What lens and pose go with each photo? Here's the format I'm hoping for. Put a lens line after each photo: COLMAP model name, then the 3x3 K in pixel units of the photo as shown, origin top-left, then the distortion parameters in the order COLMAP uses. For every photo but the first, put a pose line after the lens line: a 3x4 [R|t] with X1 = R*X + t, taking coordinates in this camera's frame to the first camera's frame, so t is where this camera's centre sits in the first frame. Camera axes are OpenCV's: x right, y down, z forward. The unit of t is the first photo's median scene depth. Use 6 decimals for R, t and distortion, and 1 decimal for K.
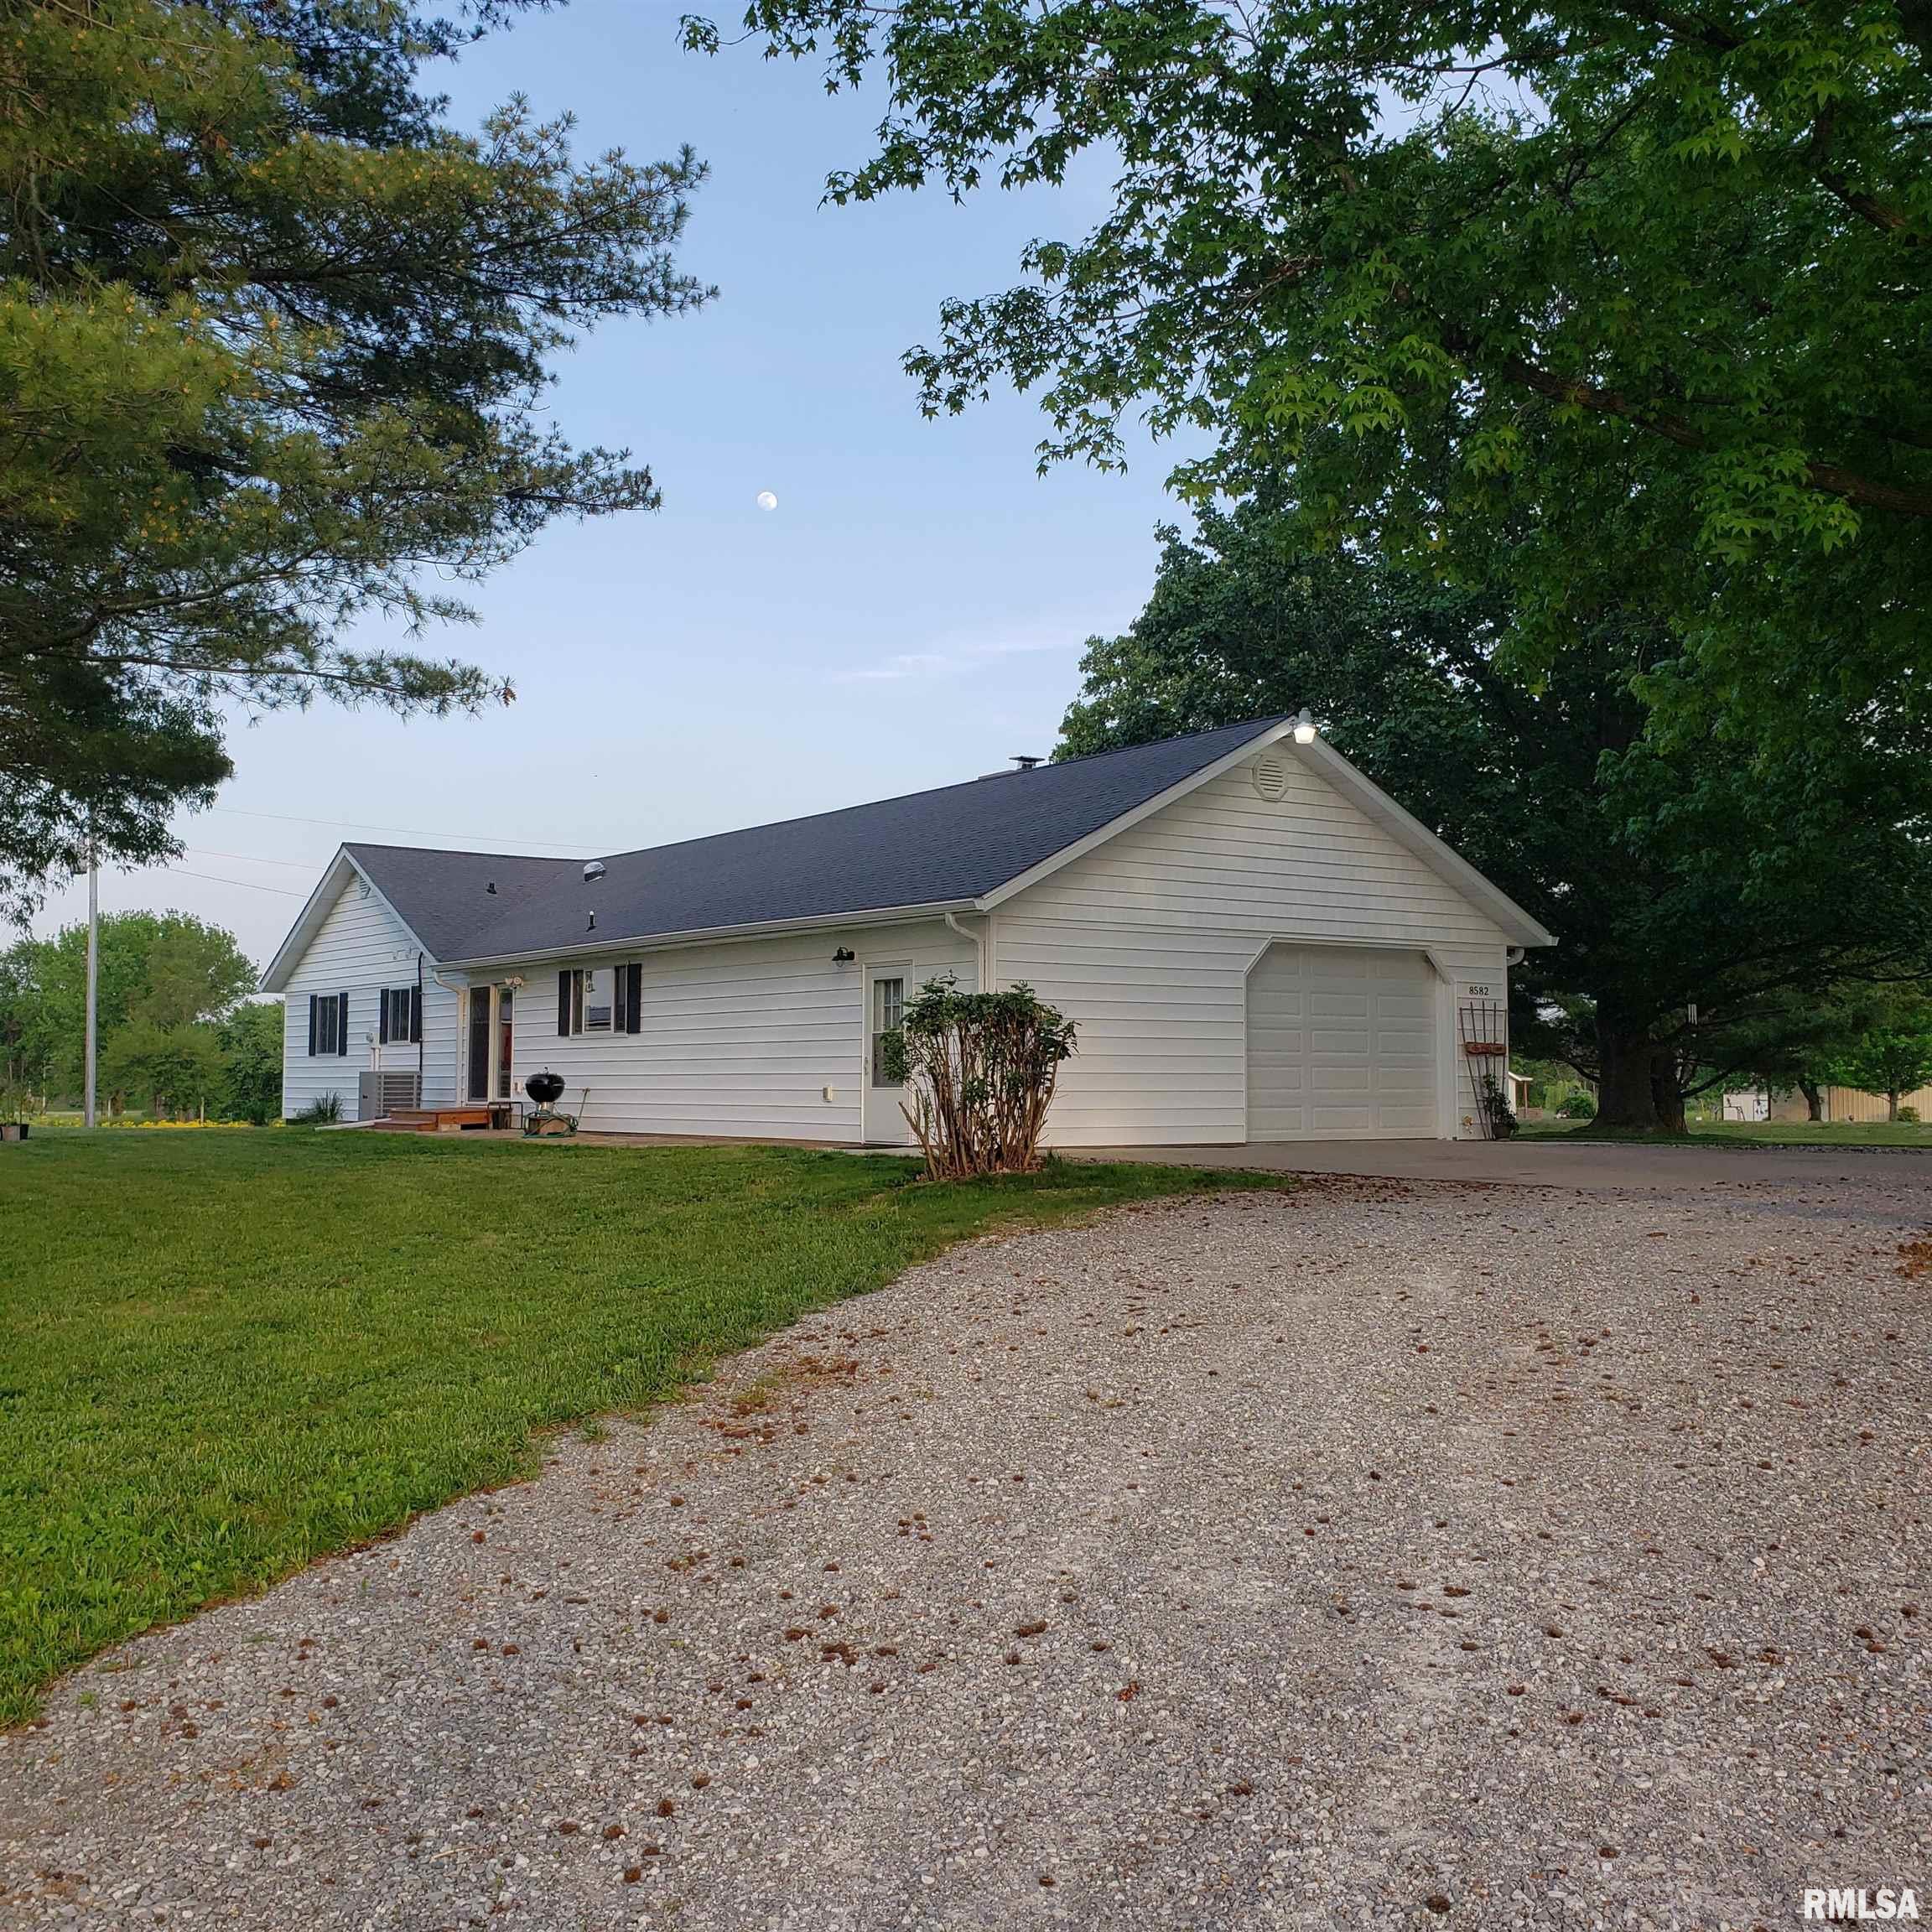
lens RADIAL K [[2034.4, 0, 966.0], [0, 2034.4, 966.0], [0, 0, 1]] dist [-0.002777, -0.004644]
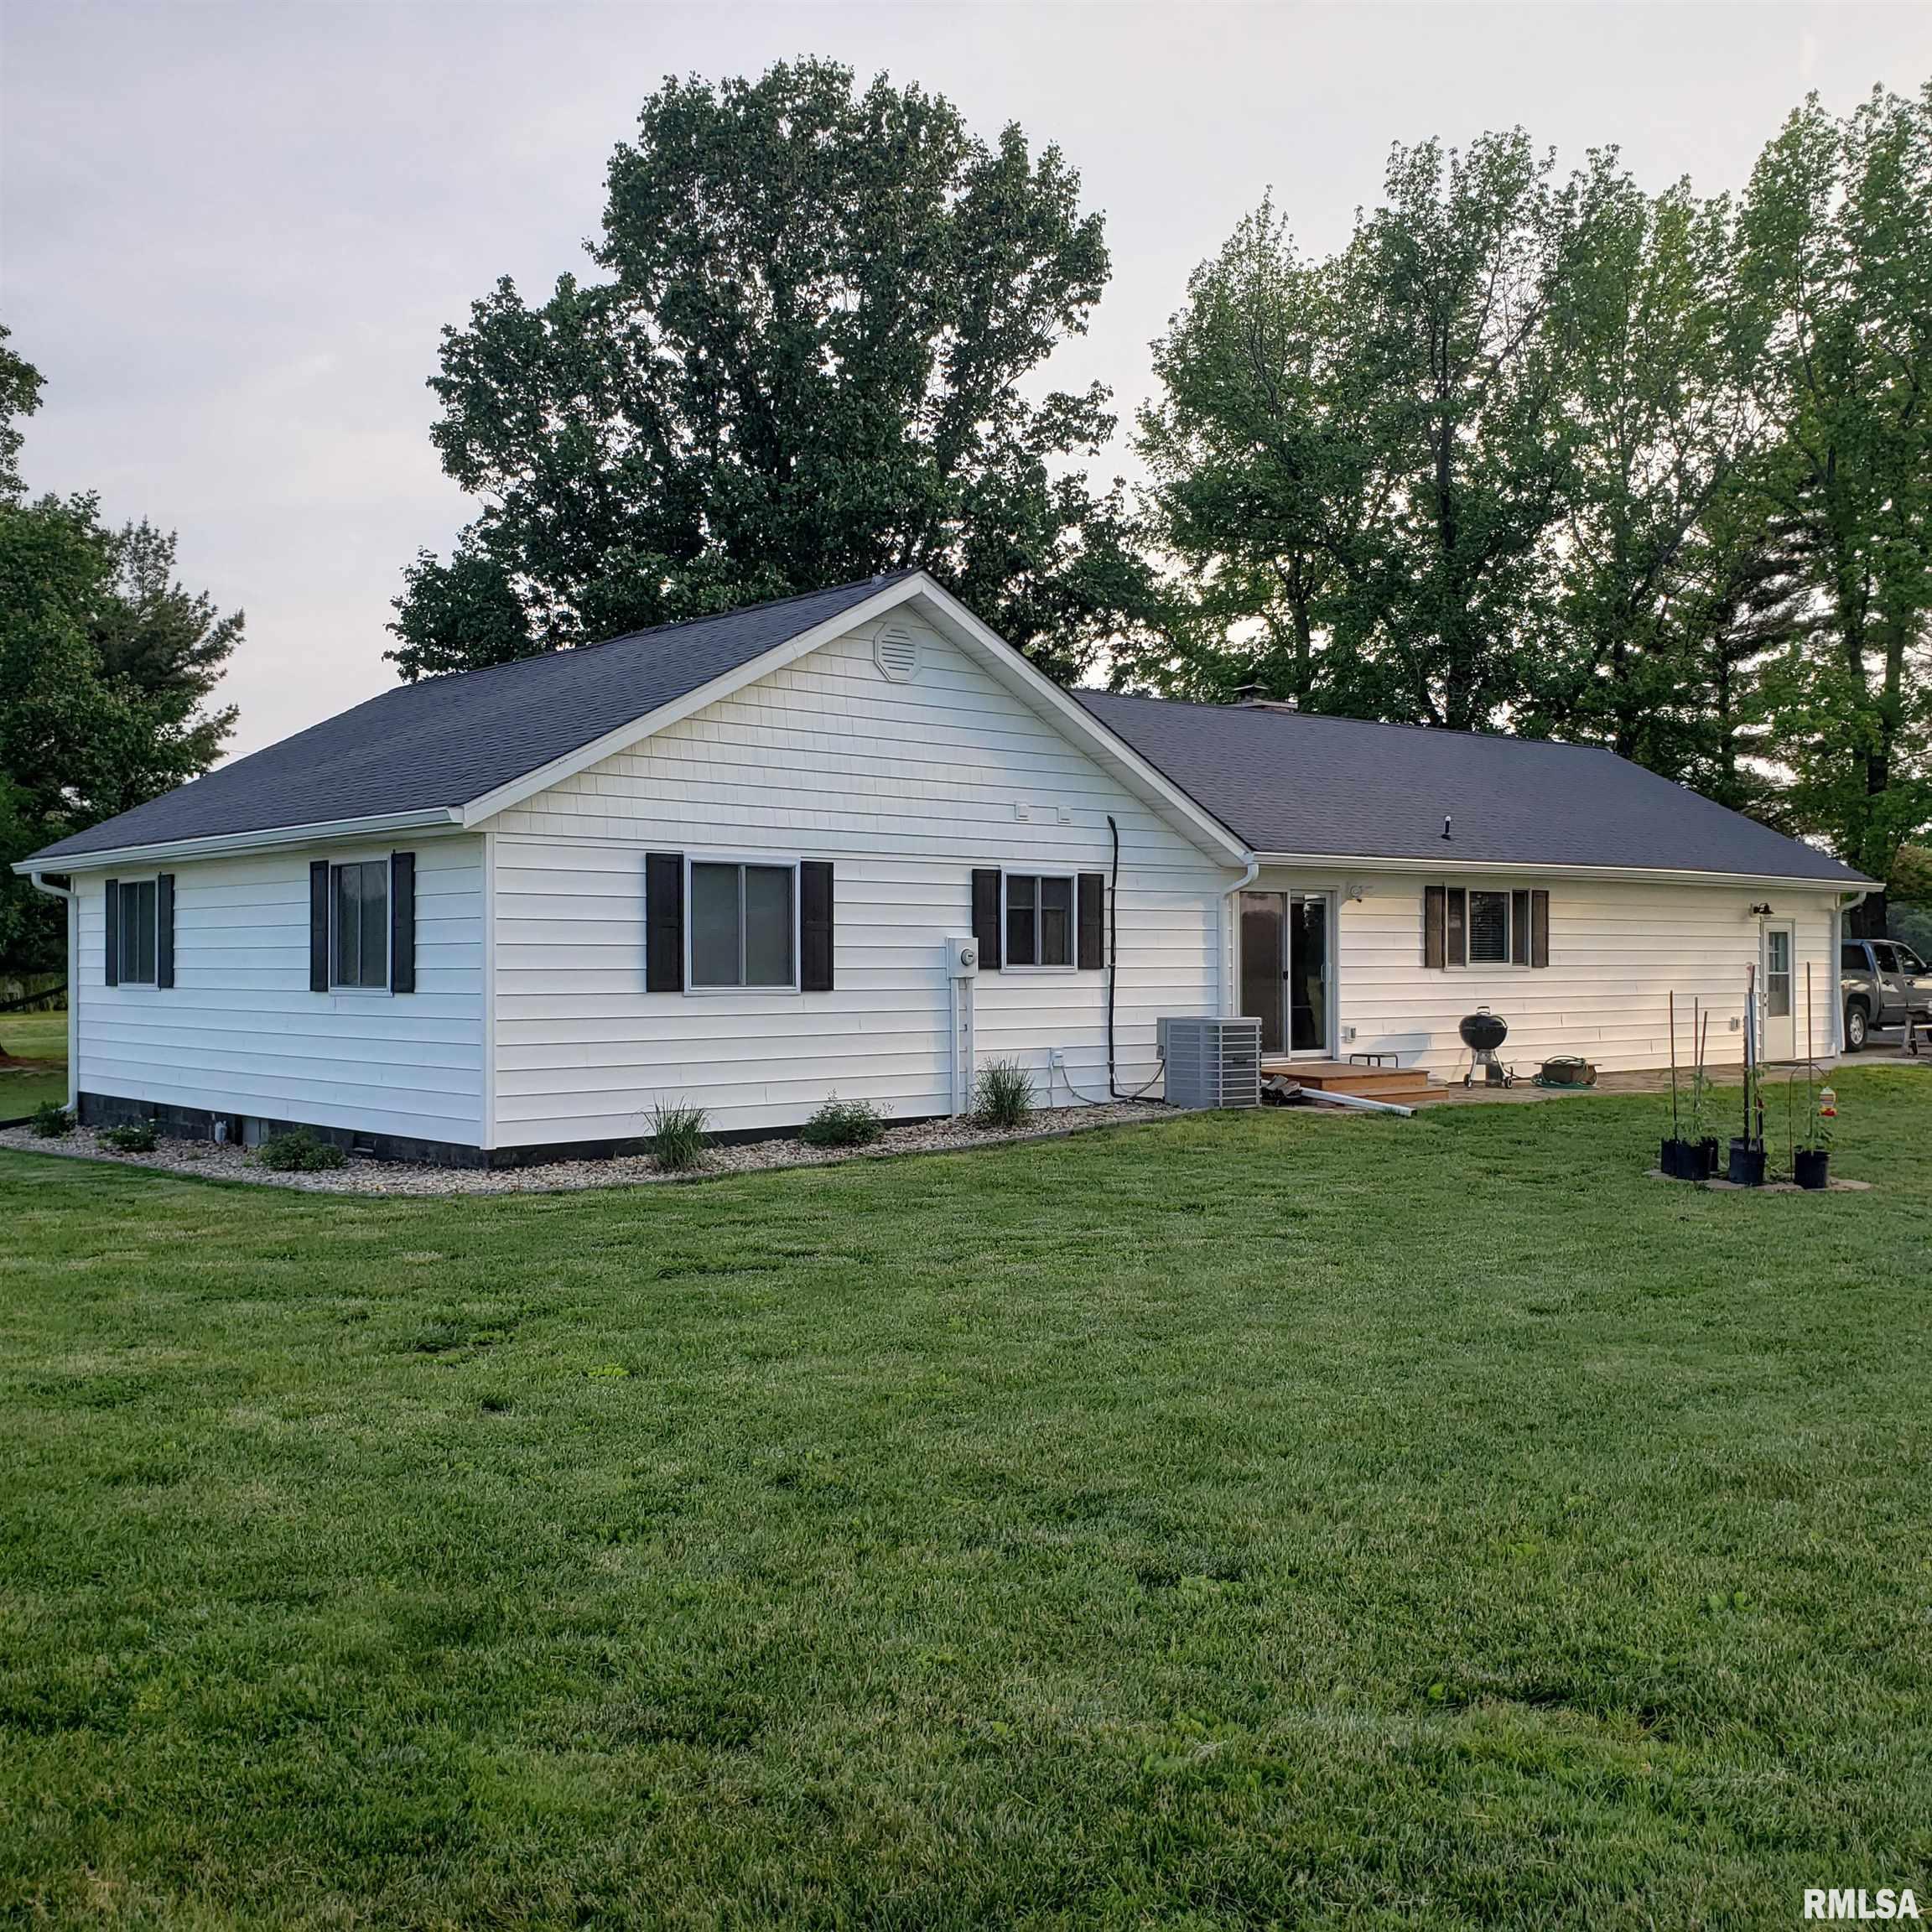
lens RADIAL K [[2034.4, 0, 966.0], [0, 2034.4, 966.0], [0, 0, 1]] dist [-0.002777, -0.004644]
pose [[-0.097697, -0.001081, 0.995216, -0.835746], [-0.054097, 0.998527, -0.004225, 0.040204], [-0.993745, -0.054251, -0.097612, 1.077081]]
